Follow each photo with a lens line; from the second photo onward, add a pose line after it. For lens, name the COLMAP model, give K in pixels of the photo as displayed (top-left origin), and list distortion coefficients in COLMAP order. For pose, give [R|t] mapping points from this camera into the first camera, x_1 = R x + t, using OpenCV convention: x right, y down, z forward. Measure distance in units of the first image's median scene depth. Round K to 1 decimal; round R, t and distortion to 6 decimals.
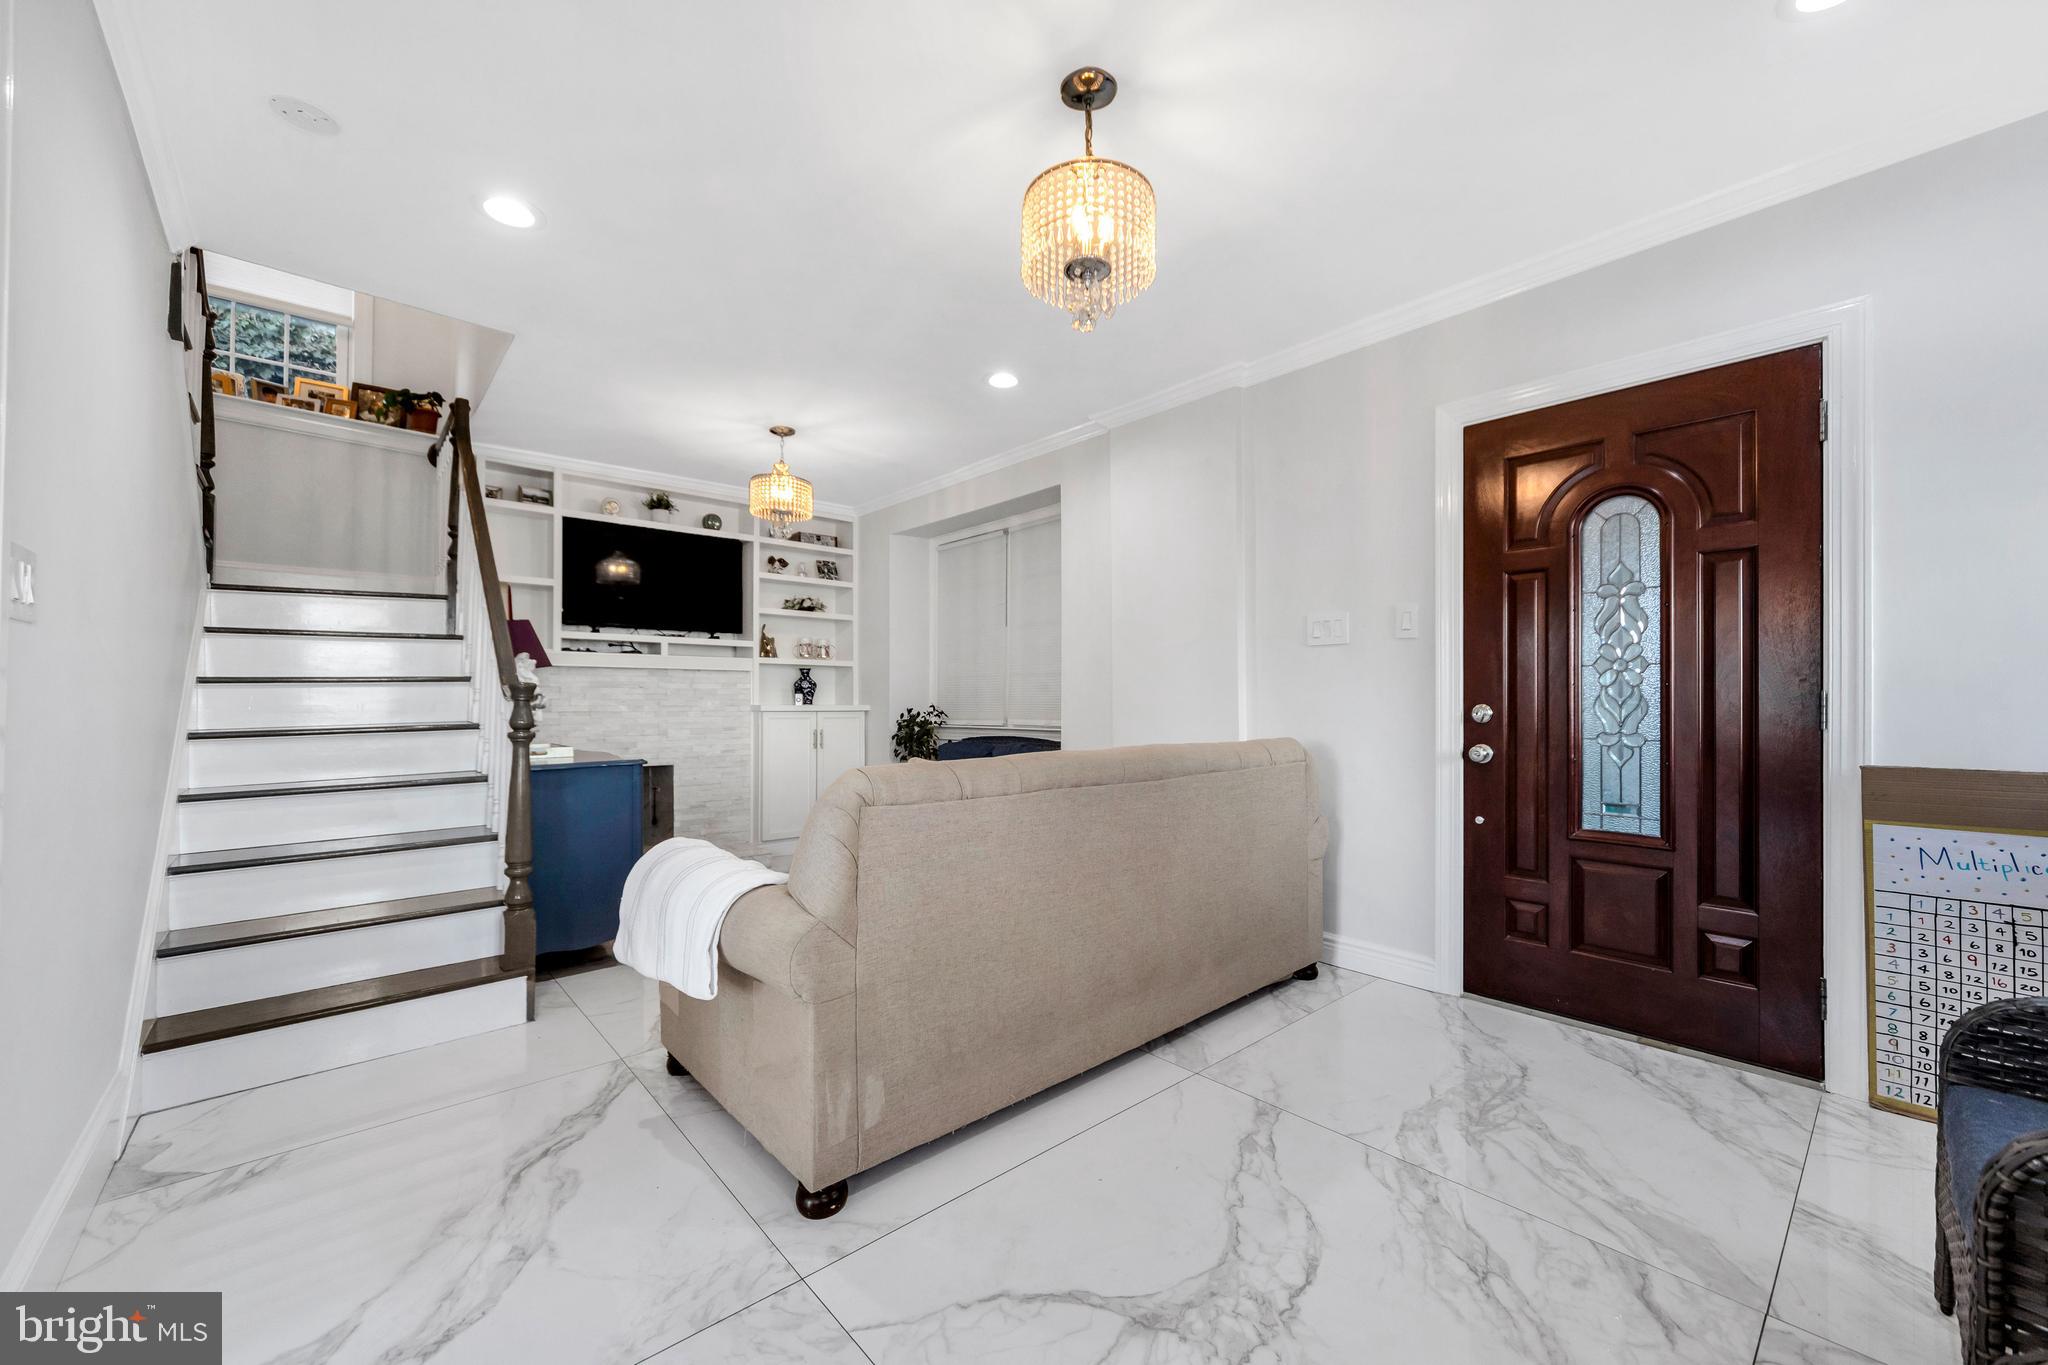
lens RADIAL K [[795.2, 0, 1028.3], [0, 795.2, 698.5], [0, 0, 1]] dist [-0.000368, -0.000097]
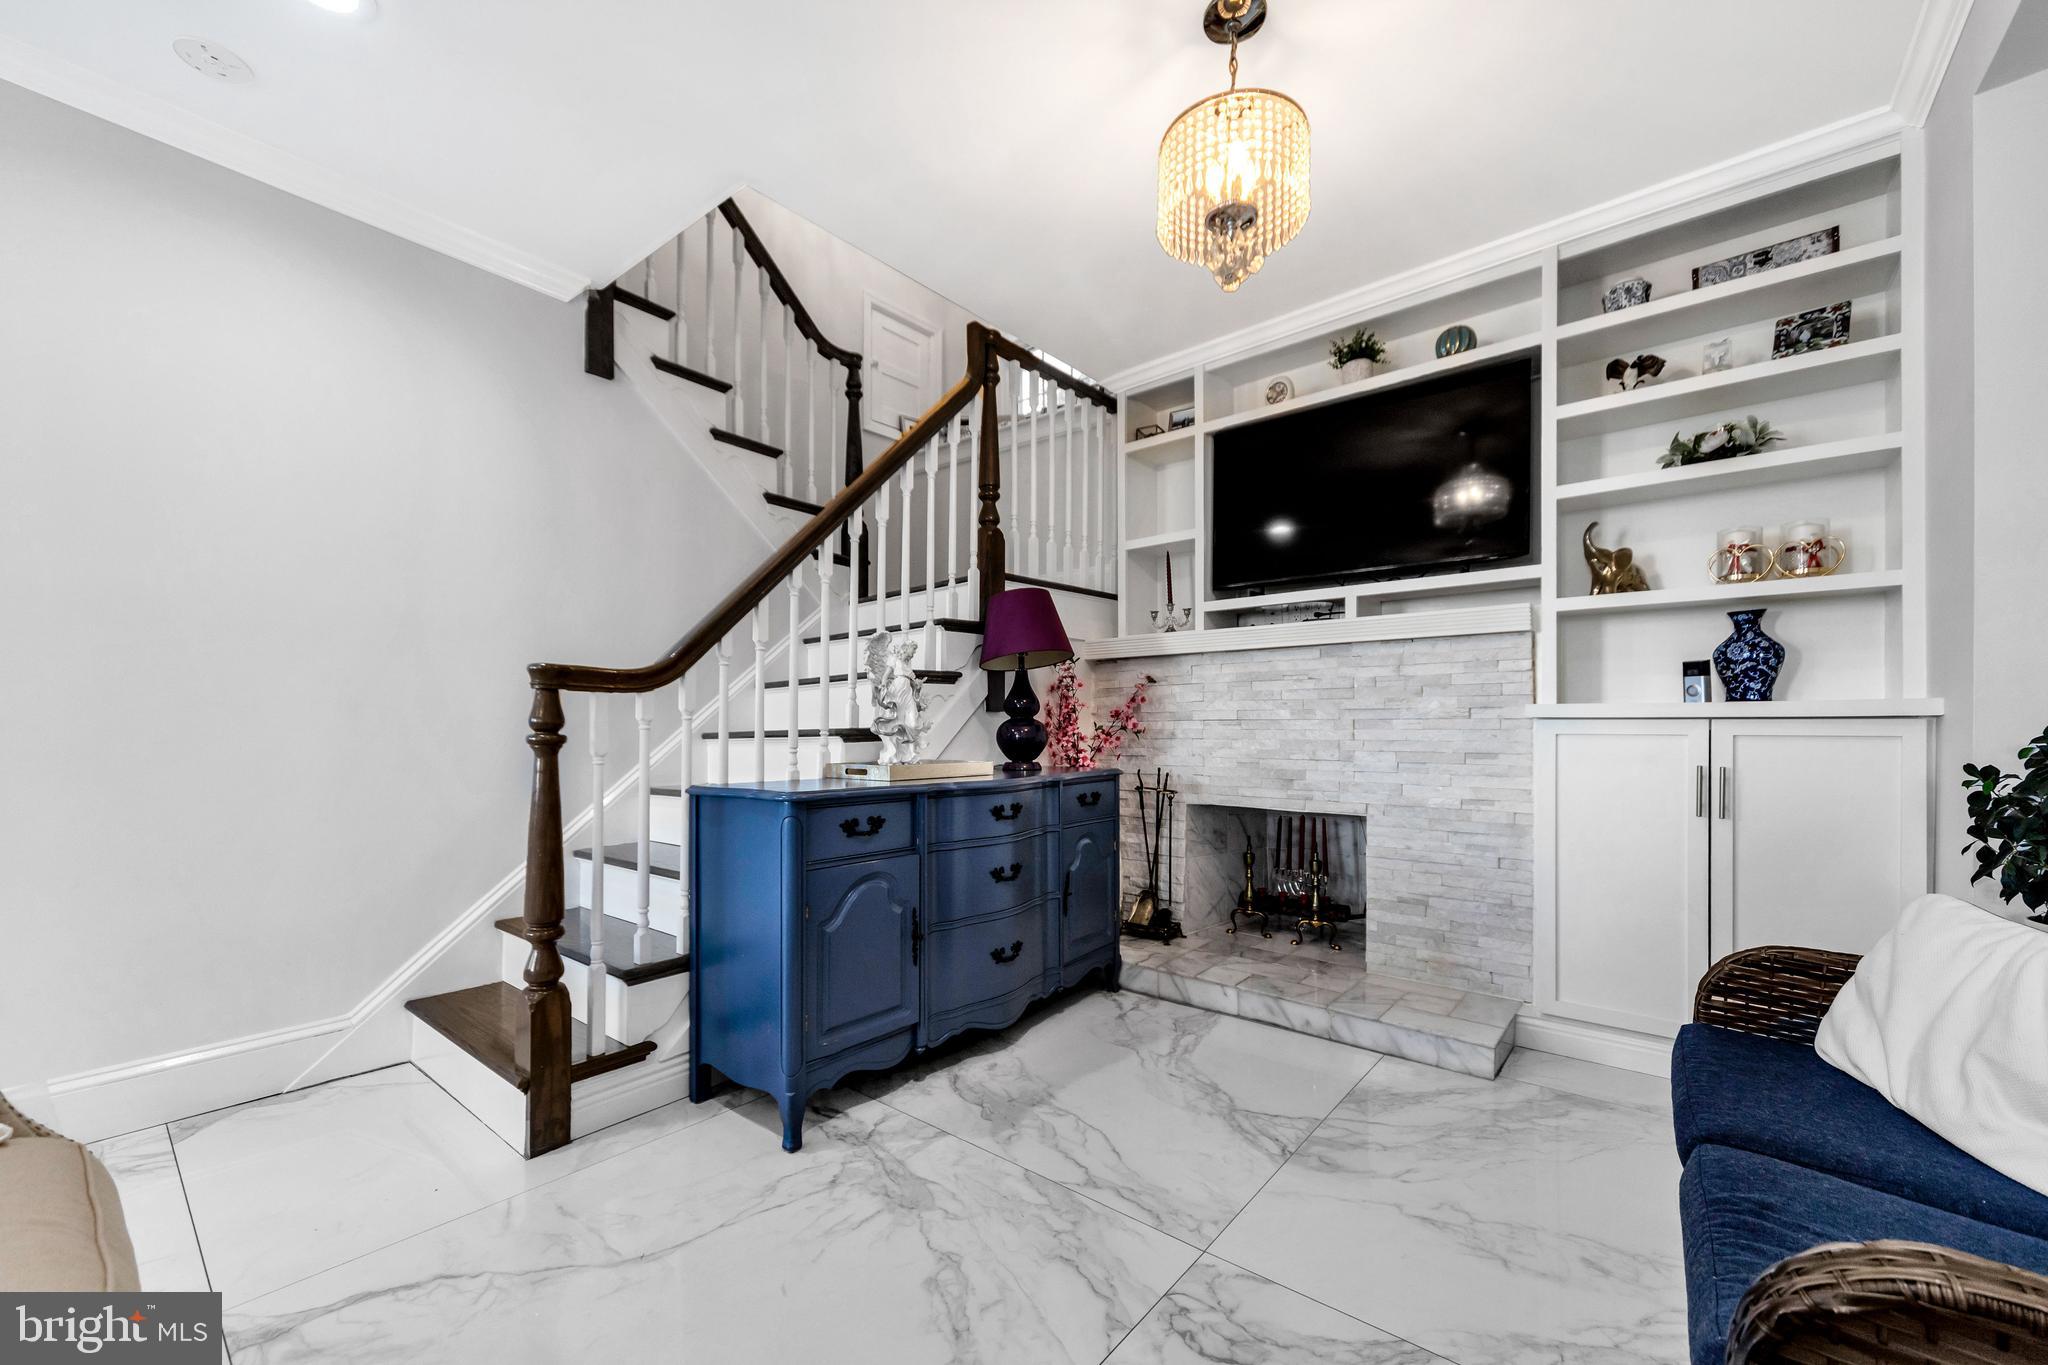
lens RADIAL K [[794.7, 0, 1034.1], [0, 794.7, 728.9], [0, 0, 1]] dist [0.000076, 0.000001]
pose [[0.156855, 0.001993, -0.987620, 0.056814], [0.006309, 0.999976, 0.003020, 0.018752], [0.987601, -0.006704, 0.156839, 0.648130]]
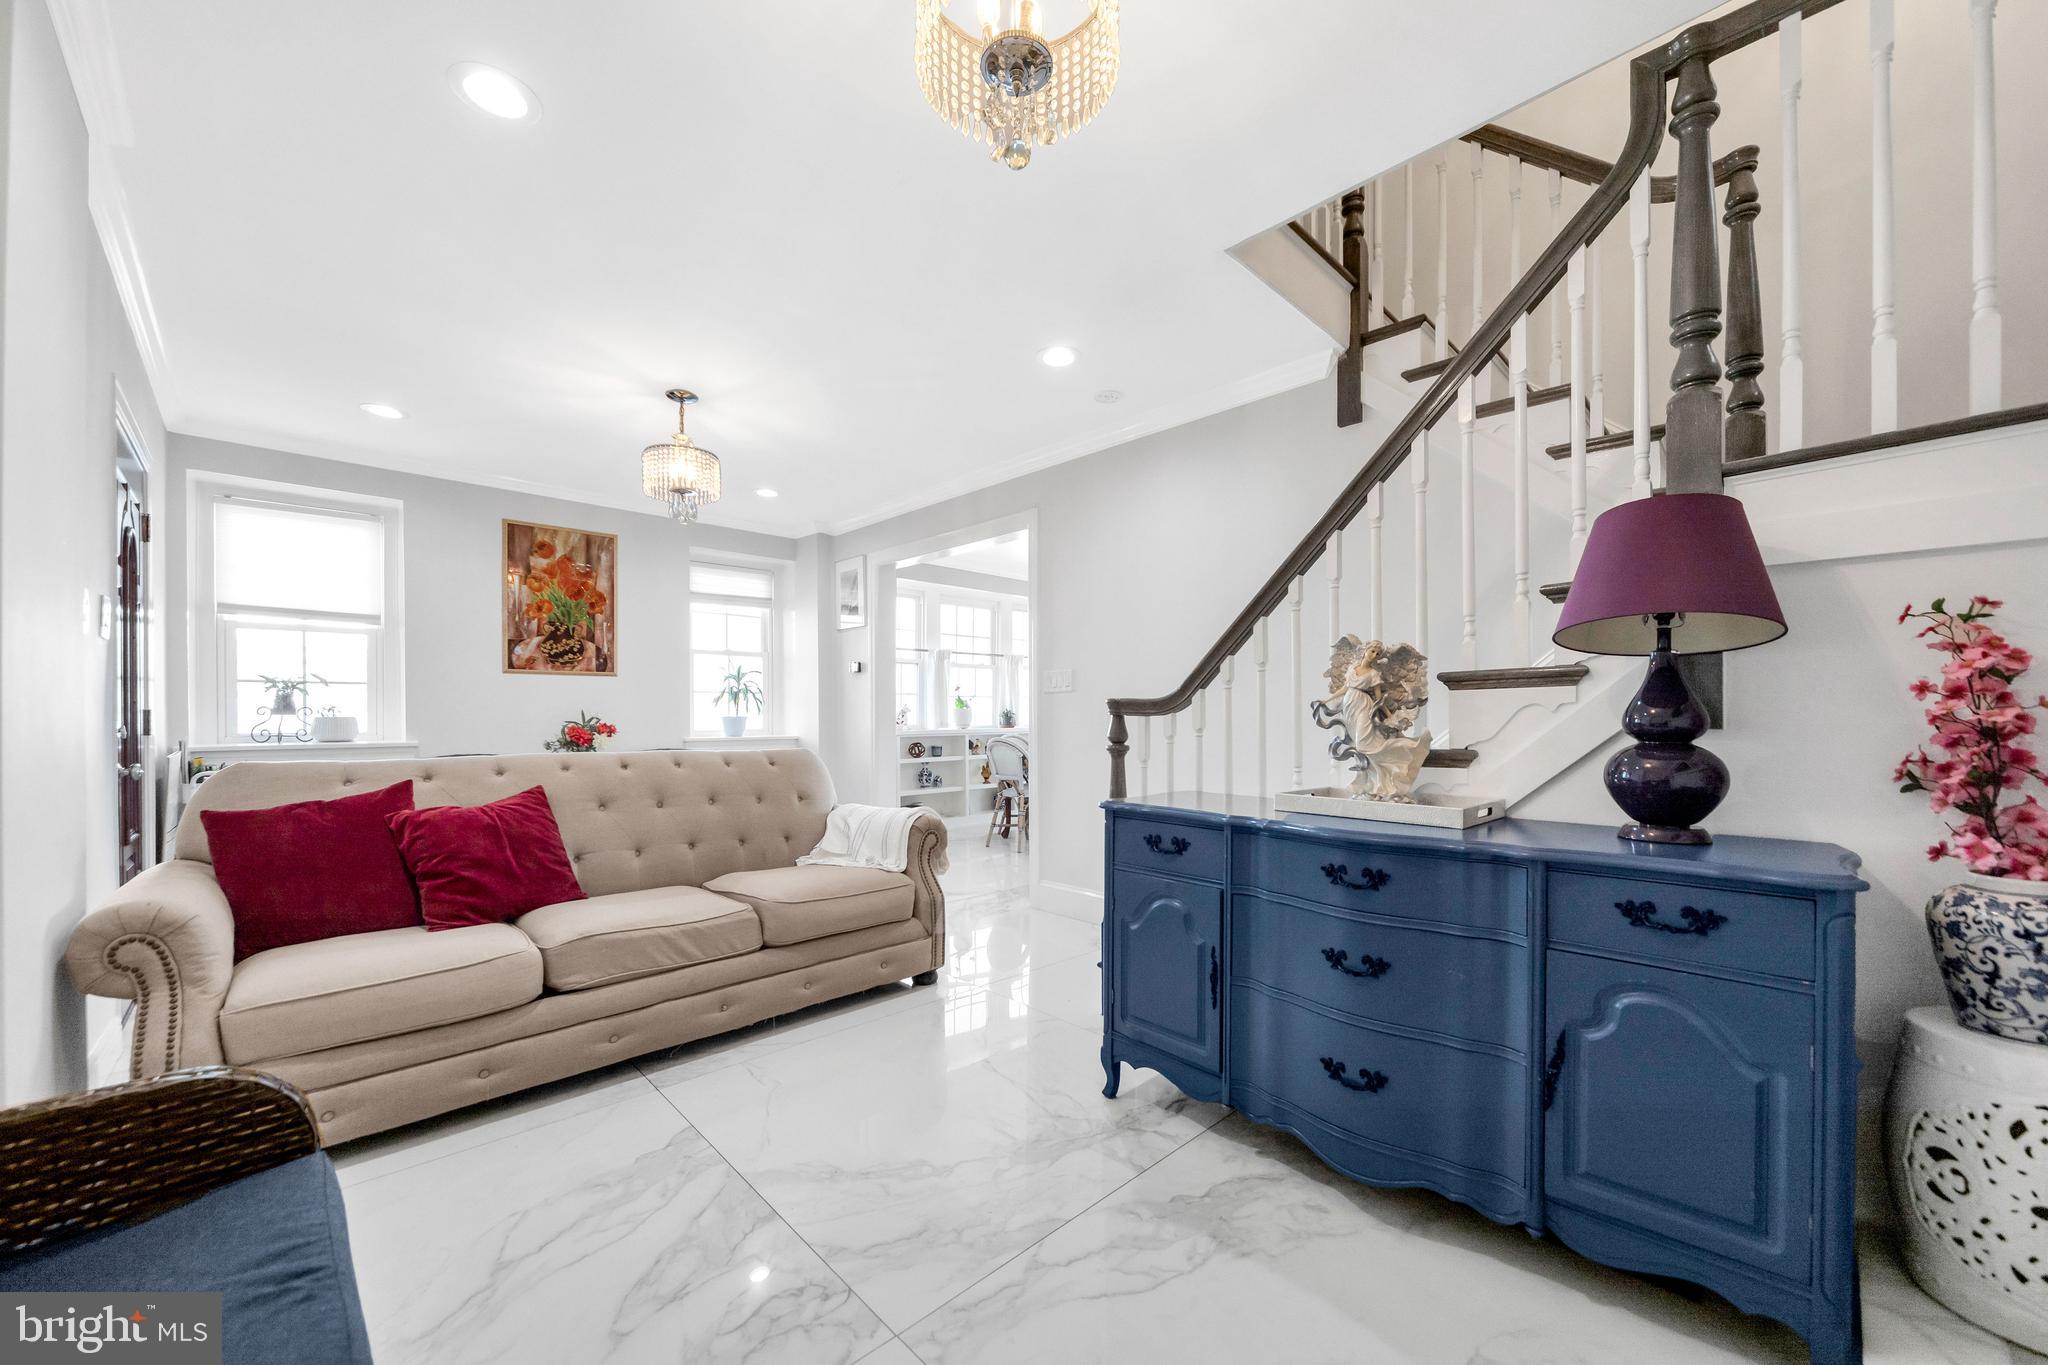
lens RADIAL K [[778.3, 0, 1026.8], [0, 778.3, 707.1], [0, 0, 1]] dist [0.001917, -0.000163]
pose [[-0.999132, -0.001014, -0.041643, -0.234196], [-0.000466, 0.999913, -0.013156, 0.003010], [0.041653, -0.013126, -0.999046, 0.999586]]
